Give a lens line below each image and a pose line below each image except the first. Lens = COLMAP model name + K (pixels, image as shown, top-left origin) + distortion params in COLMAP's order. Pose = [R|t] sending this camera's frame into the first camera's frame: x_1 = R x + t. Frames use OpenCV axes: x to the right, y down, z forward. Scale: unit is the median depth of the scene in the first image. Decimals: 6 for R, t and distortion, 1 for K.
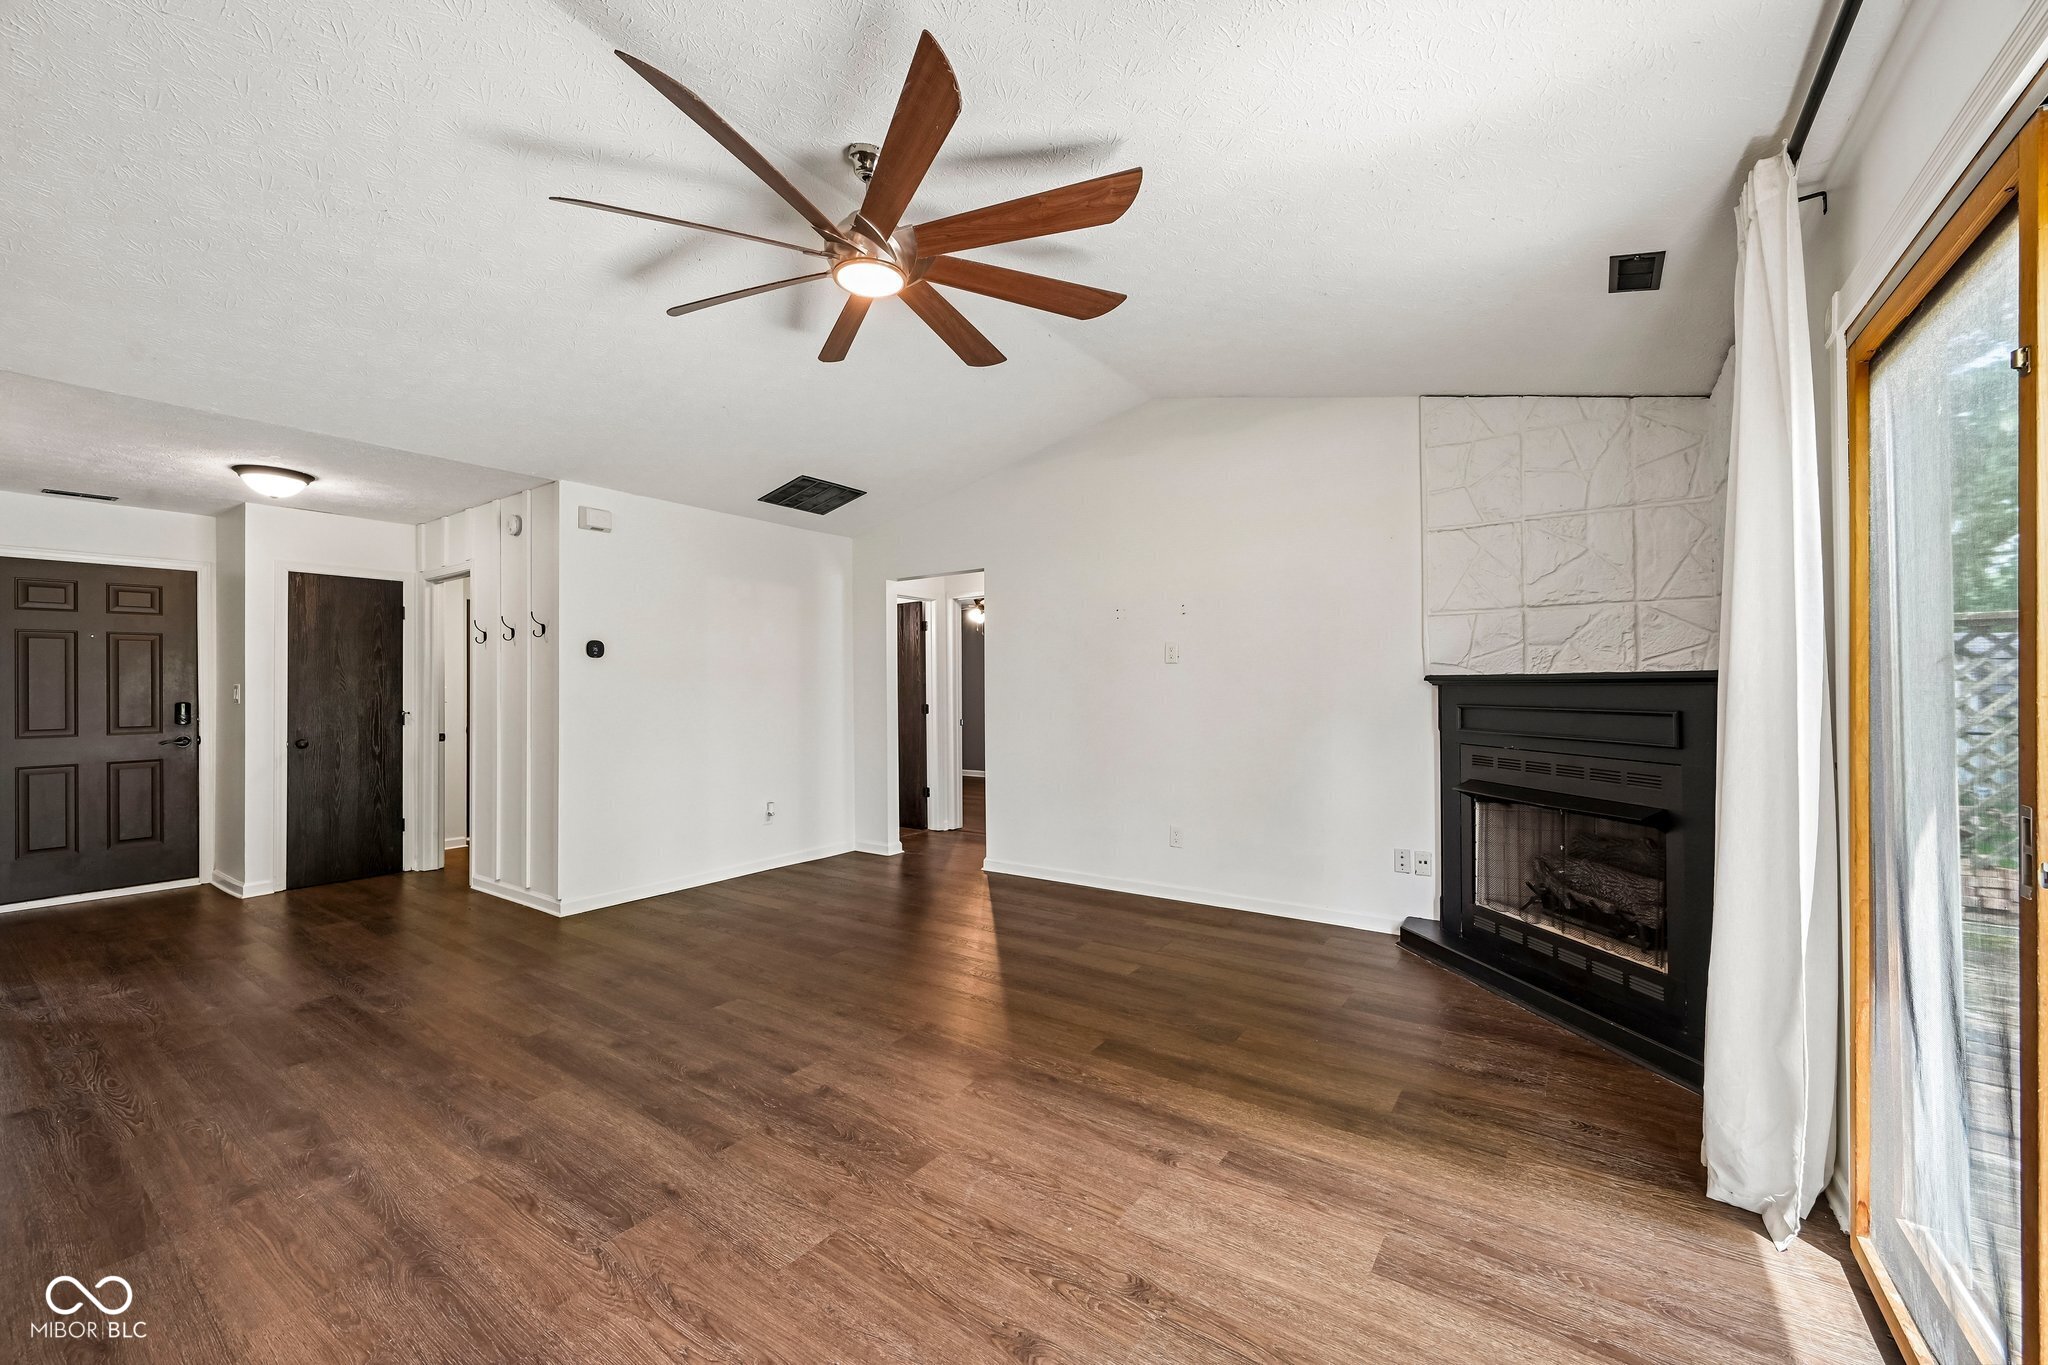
lens RADIAL K [[803.2, 0, 1024.8], [0, 803.2, 682.3], [0, 0, 1]] dist [-0.000454, 0.000205]
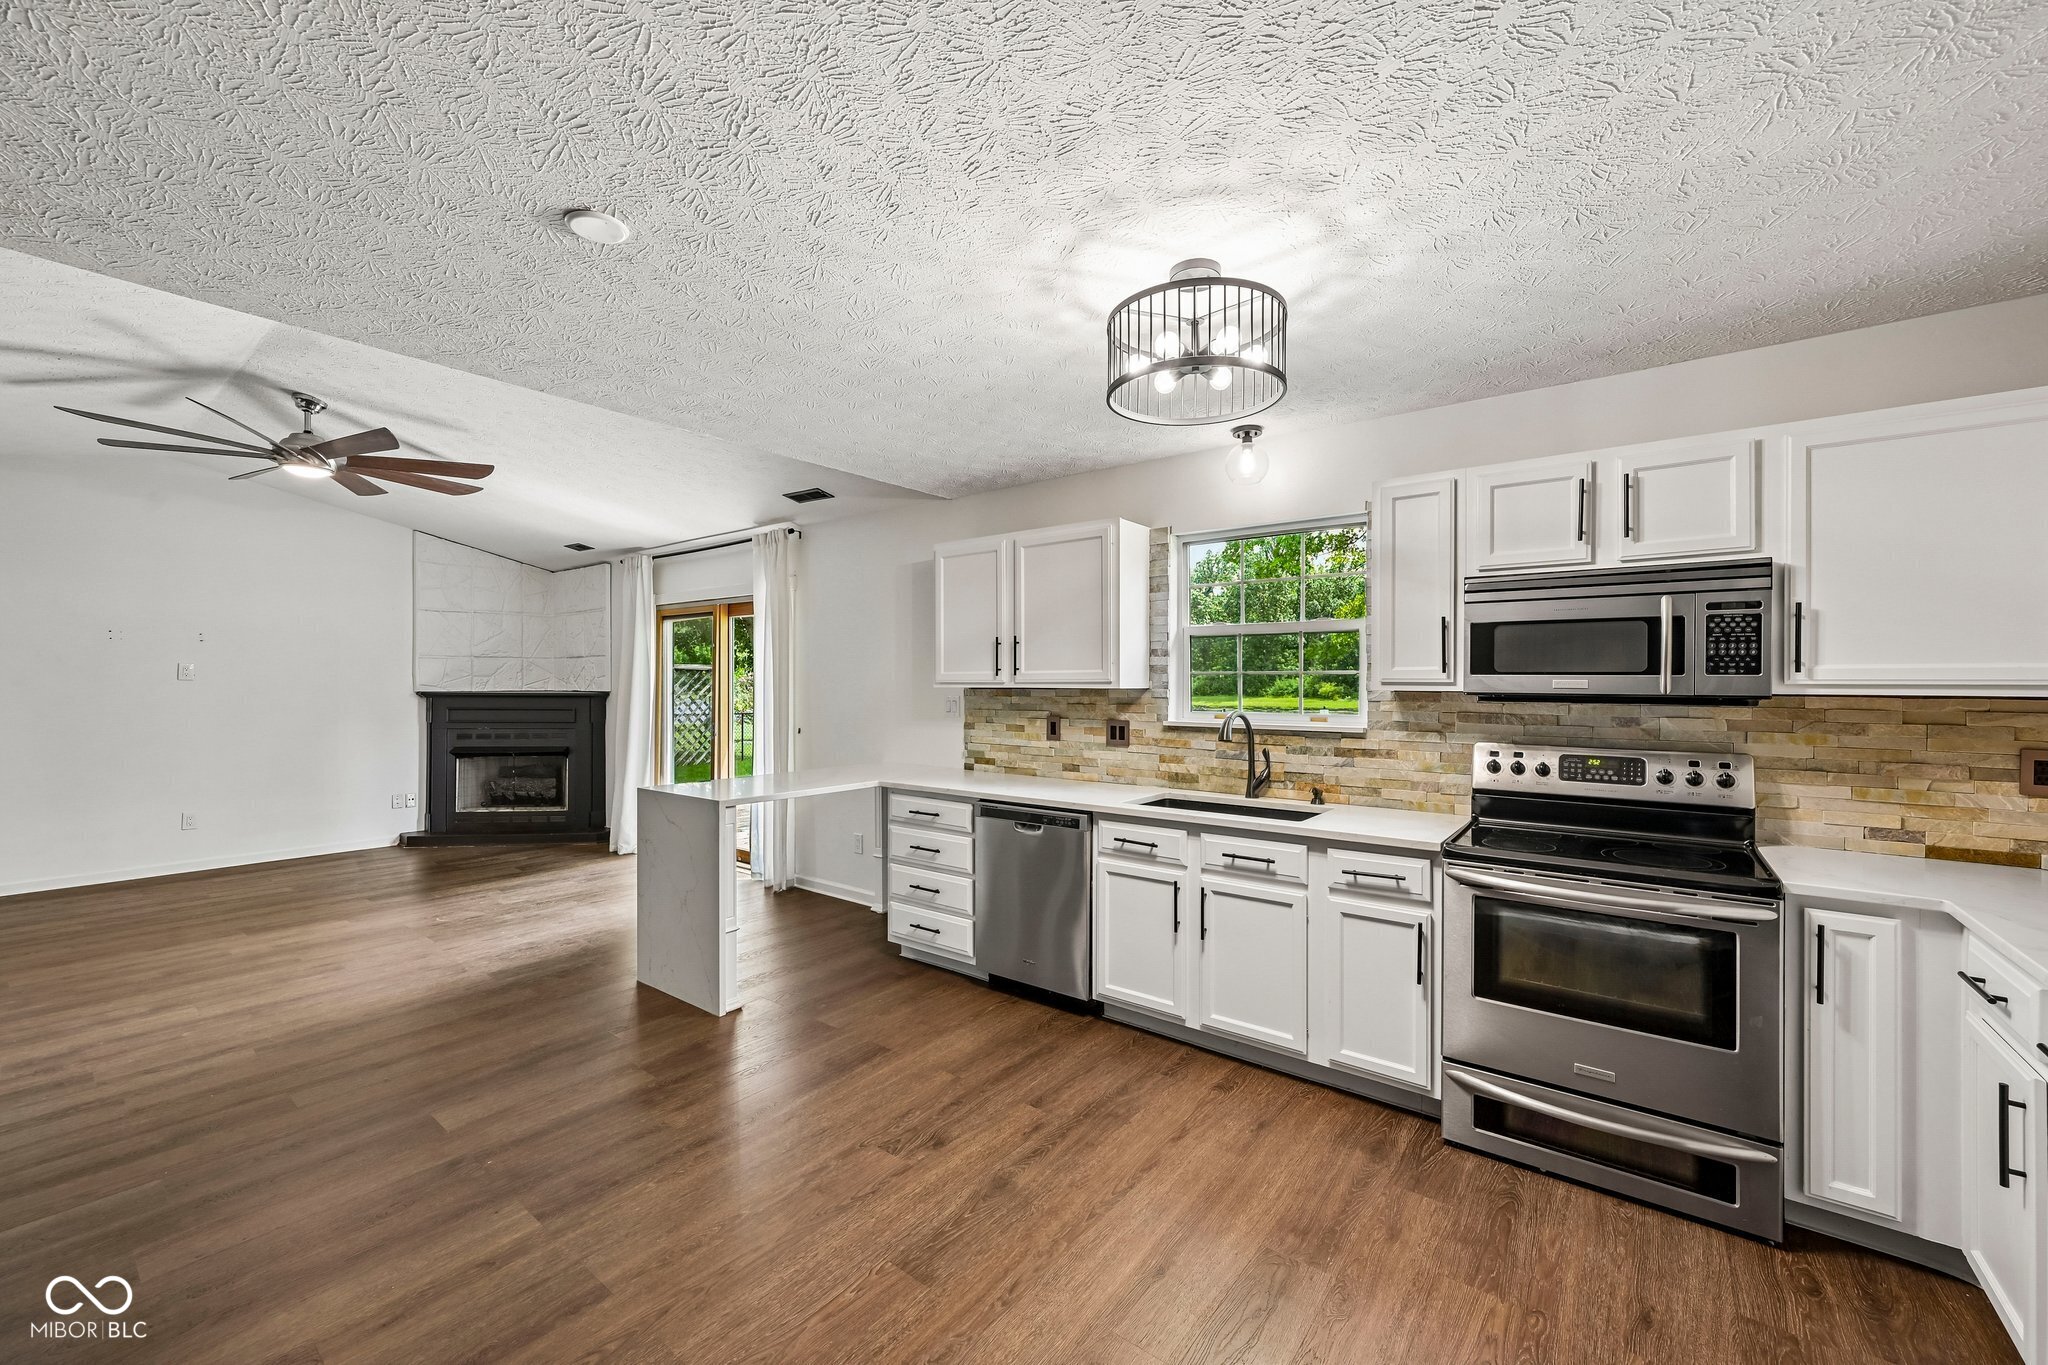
lens RADIAL K [[803.2, 0, 1024.8], [0, 803.2, 682.3], [0, 0, 1]] dist [-0.000454, 0.000205]
pose [[0.046389, 0.007824, 0.998893, -1.294185], [-0.012456, 0.999896, -0.007254, -0.035552], [-0.998846, -0.012106, 0.046481, -0.440612]]
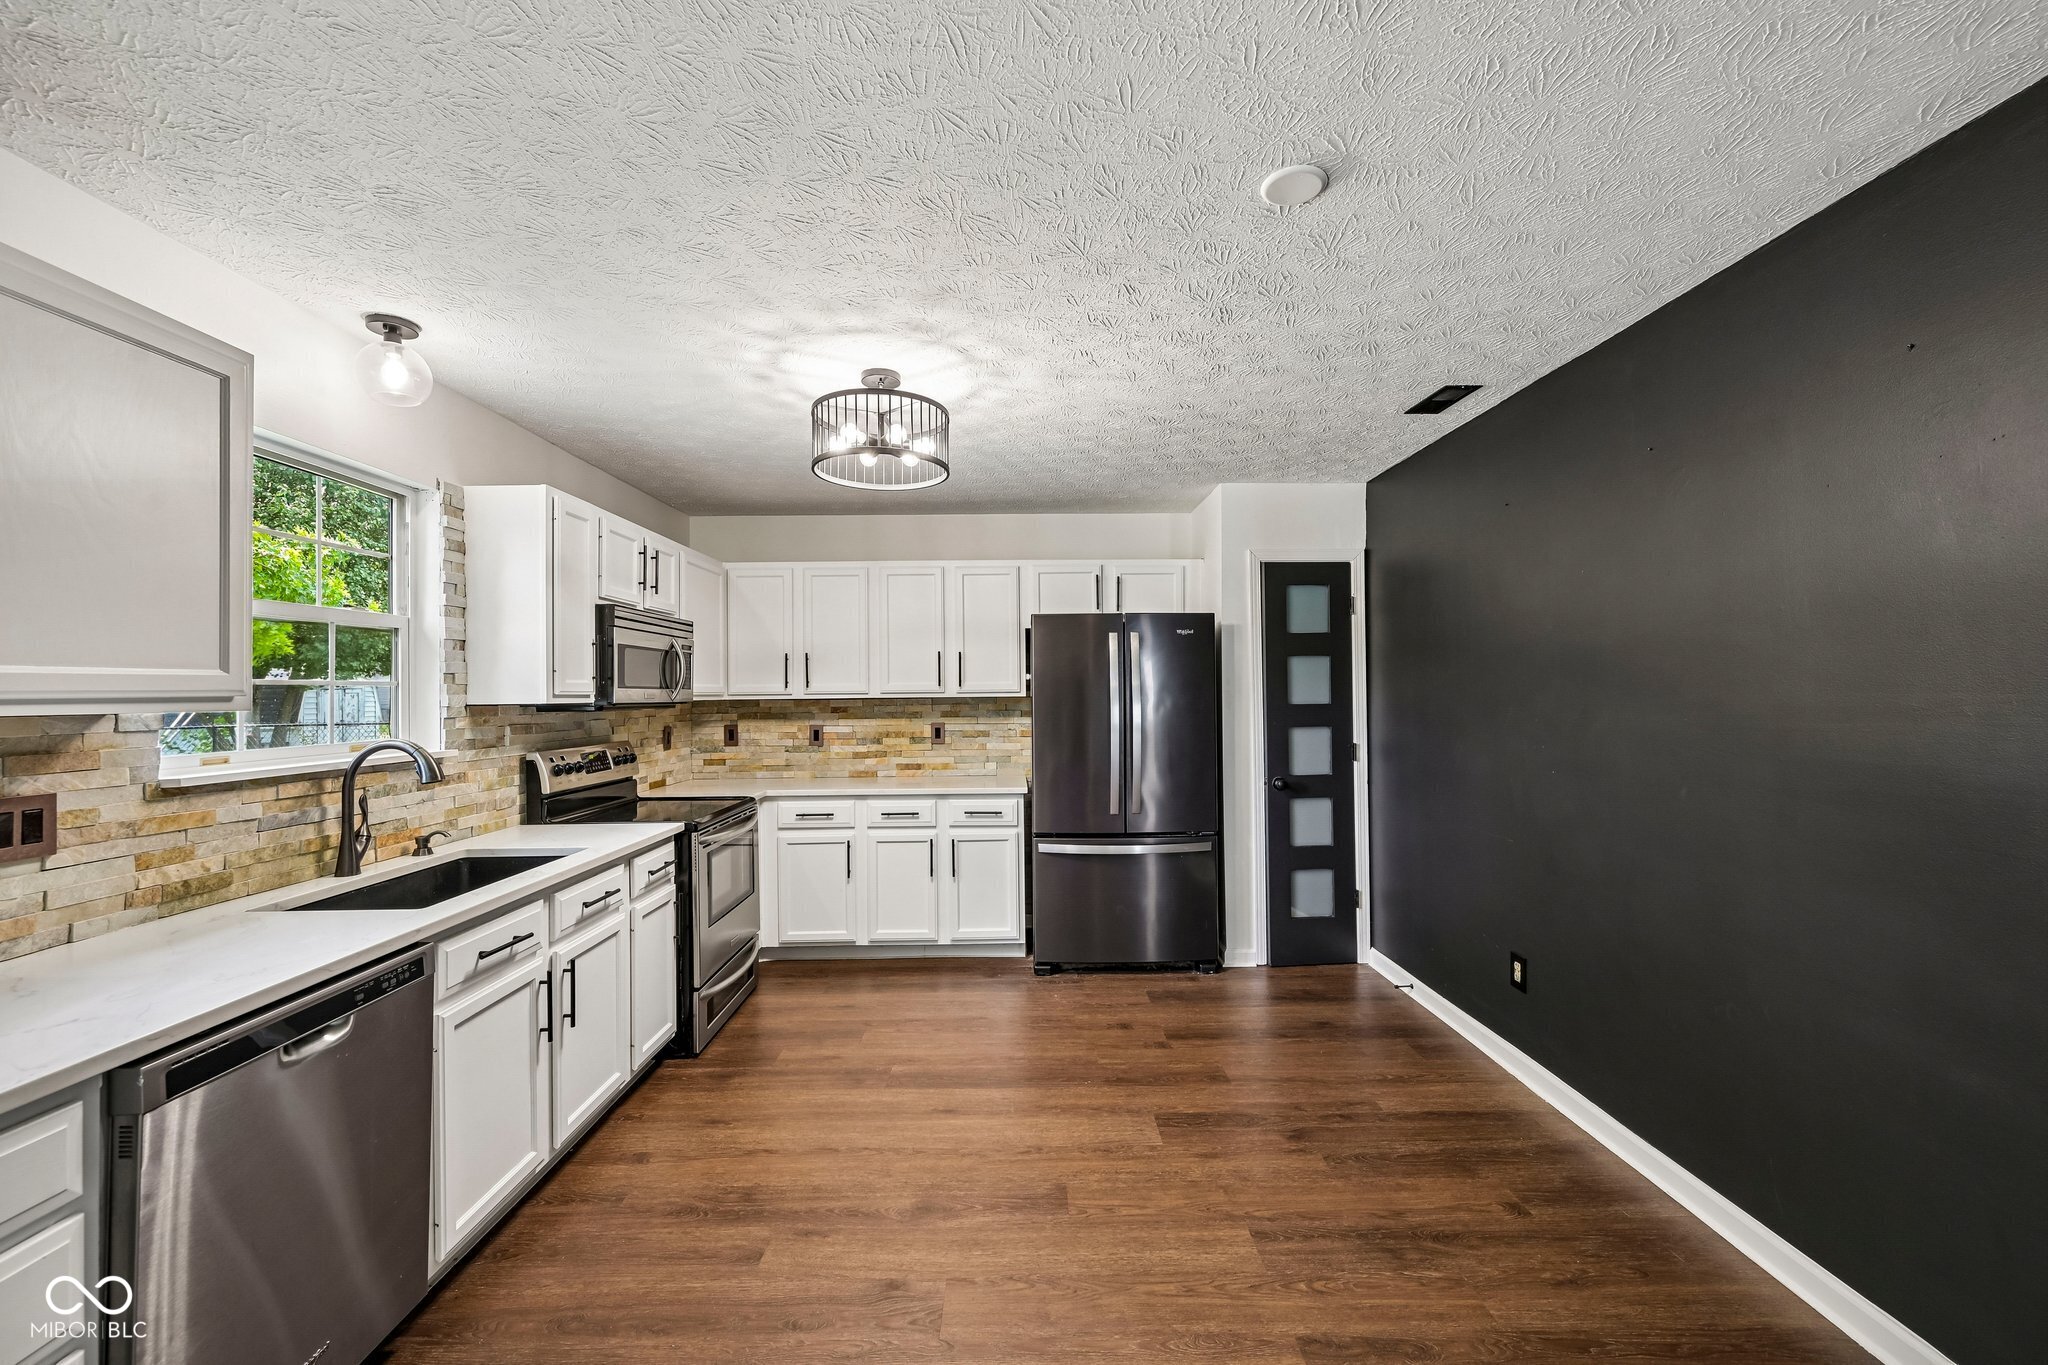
lens RADIAL K [[803.2, 0, 1024.8], [0, 803.2, 682.3], [0, 0, 1]] dist [-0.000454, 0.000205]
pose [[-0.812806, 0.008204, -0.582476, -0.394256], [0.021242, 0.999653, -0.015562, -0.036328], [0.582146, -0.025021, -0.812699, 0.141050]]
